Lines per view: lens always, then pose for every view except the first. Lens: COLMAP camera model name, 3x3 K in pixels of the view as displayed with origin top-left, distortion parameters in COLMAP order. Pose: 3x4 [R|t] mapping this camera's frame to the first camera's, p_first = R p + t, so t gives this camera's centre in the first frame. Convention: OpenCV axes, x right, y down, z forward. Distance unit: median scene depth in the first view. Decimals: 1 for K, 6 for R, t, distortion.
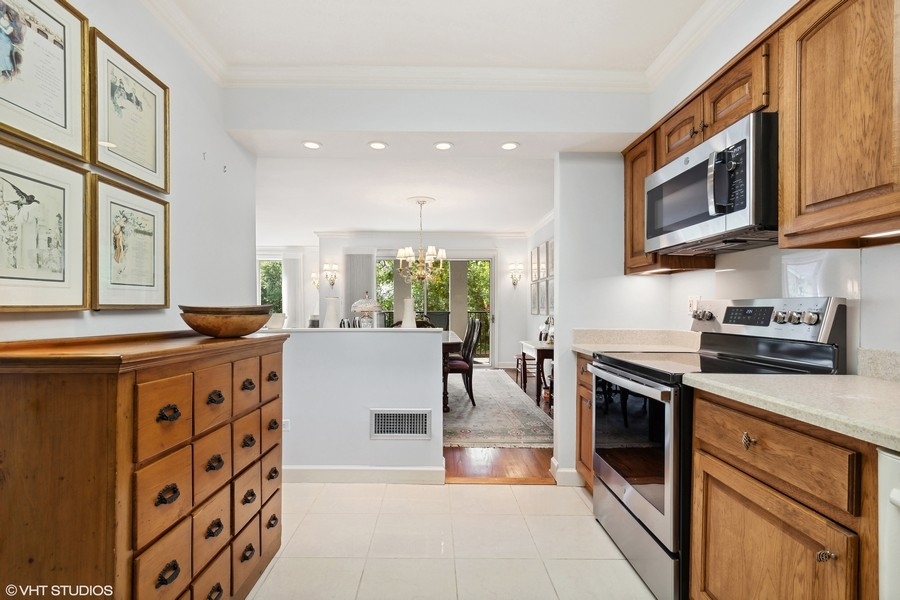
lens RADIAL K [[401.5, 0, 448.2], [0, 401.5, 308.0], [0, 0, 1]] dist [-0.002579, -0.000638]
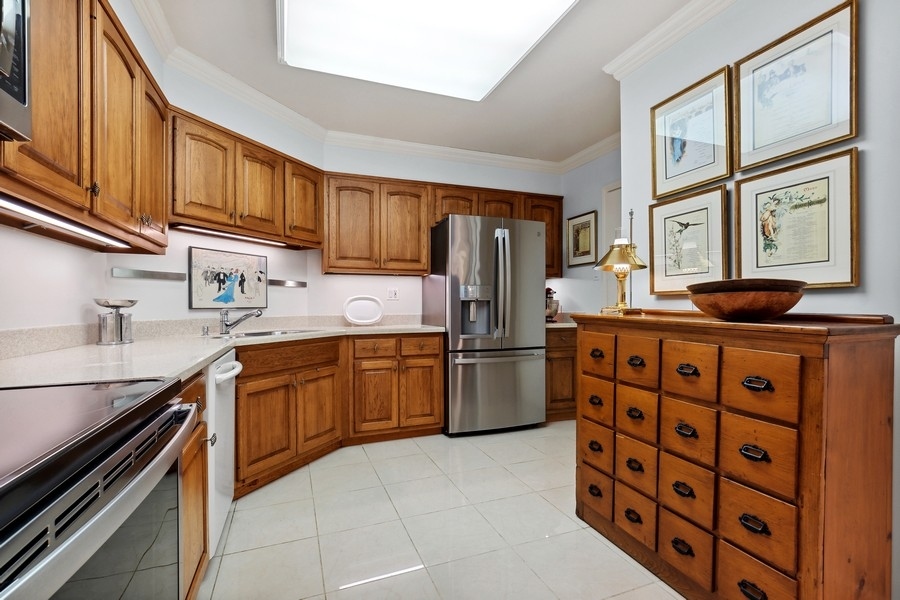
lens RADIAL K [[401.5, 0, 450.0], [0, 401.5, 304.3], [0, 0, 1]] dist [-0.002579, -0.000638]
pose [[-0.942025, 0.002052, -0.335537, 0.330627], [0.002382, 0.999997, -0.000571, 0.039364], [0.335535, -0.001337, -0.942027, 1.725160]]
